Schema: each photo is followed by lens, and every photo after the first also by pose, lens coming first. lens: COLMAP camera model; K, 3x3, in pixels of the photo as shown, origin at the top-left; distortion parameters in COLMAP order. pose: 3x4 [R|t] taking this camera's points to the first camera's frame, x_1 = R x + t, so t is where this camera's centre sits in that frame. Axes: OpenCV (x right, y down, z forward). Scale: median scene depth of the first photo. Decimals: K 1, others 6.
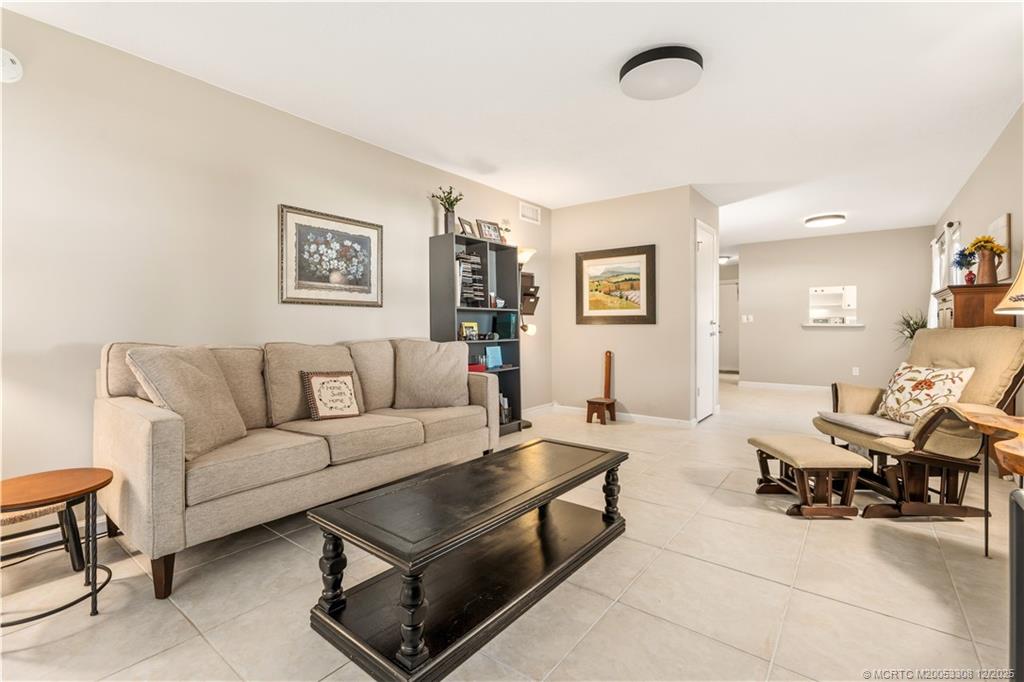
lens RADIAL K [[462.9, 0, 509.3], [0, 462.9, 325.8], [0, 0, 1]] dist [-0.002261, -0.000408]
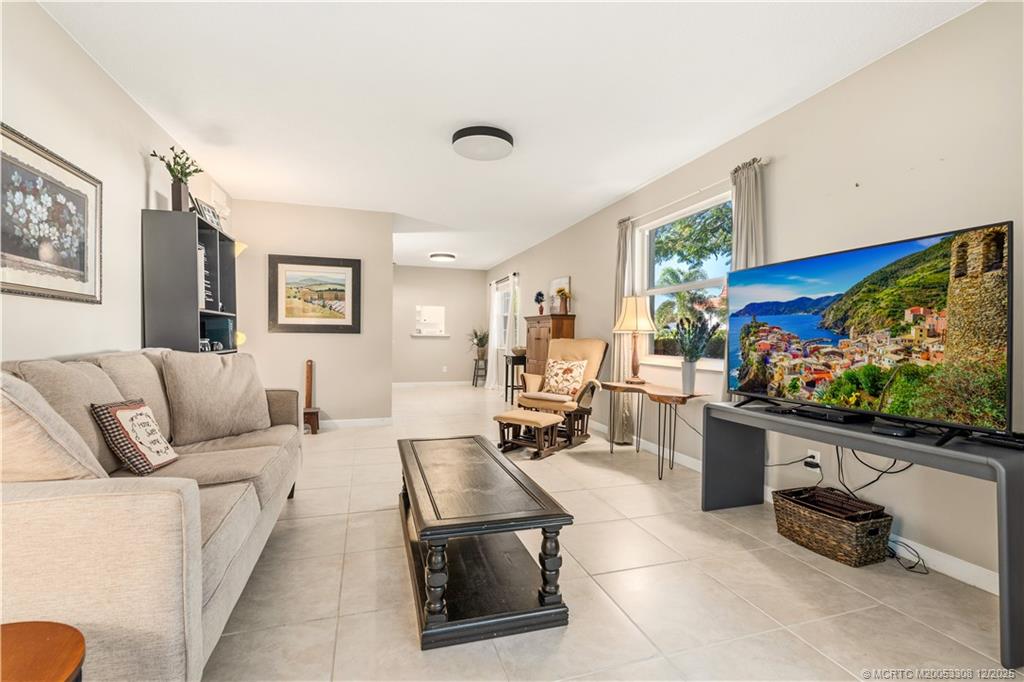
lens RADIAL K [[454.8, 0, 512.0], [0, 454.8, 341.0], [0, 0, 1]] dist [-0.000186, 0.000007]
pose [[0.570029, -0.001006, 0.821624, -0.432935], [-0.011368, 0.999894, 0.009112, 0.000306], [-0.821546, -0.014534, 0.569957, 0.126590]]
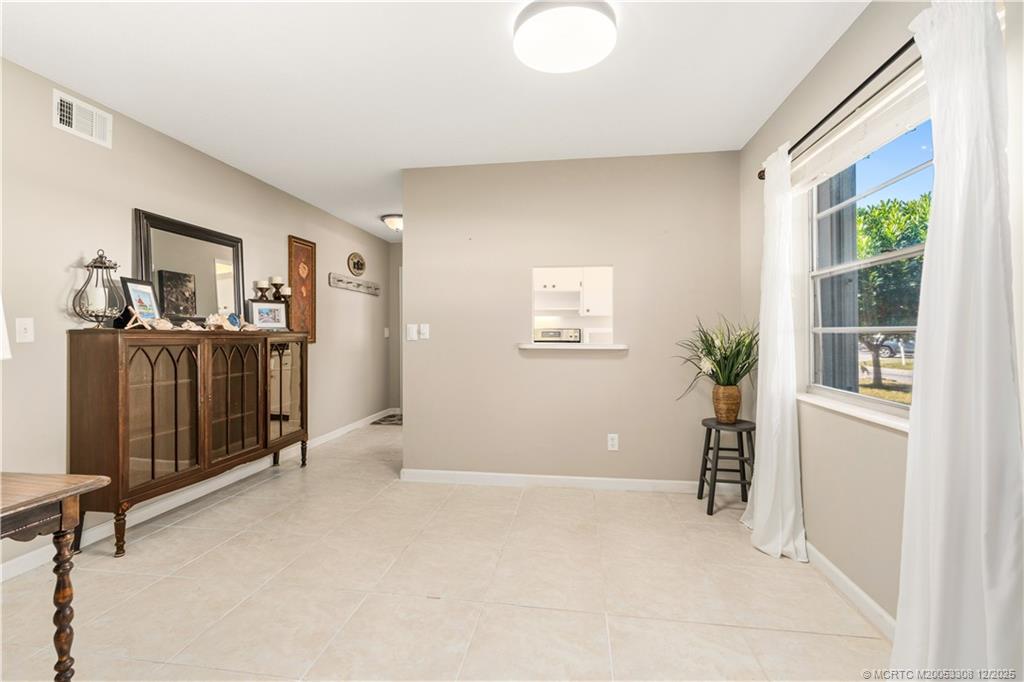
lens RADIAL K [[462.9, 0, 509.3], [0, 462.9, 325.8], [0, 0, 1]] dist [-0.002261, -0.000408]
pose [[0.875267, 0.011378, 0.483506, 0.751847], [-0.003802, 0.999854, -0.016646, -0.026216], [-0.483625, 0.012732, 0.875183, 1.123309]]
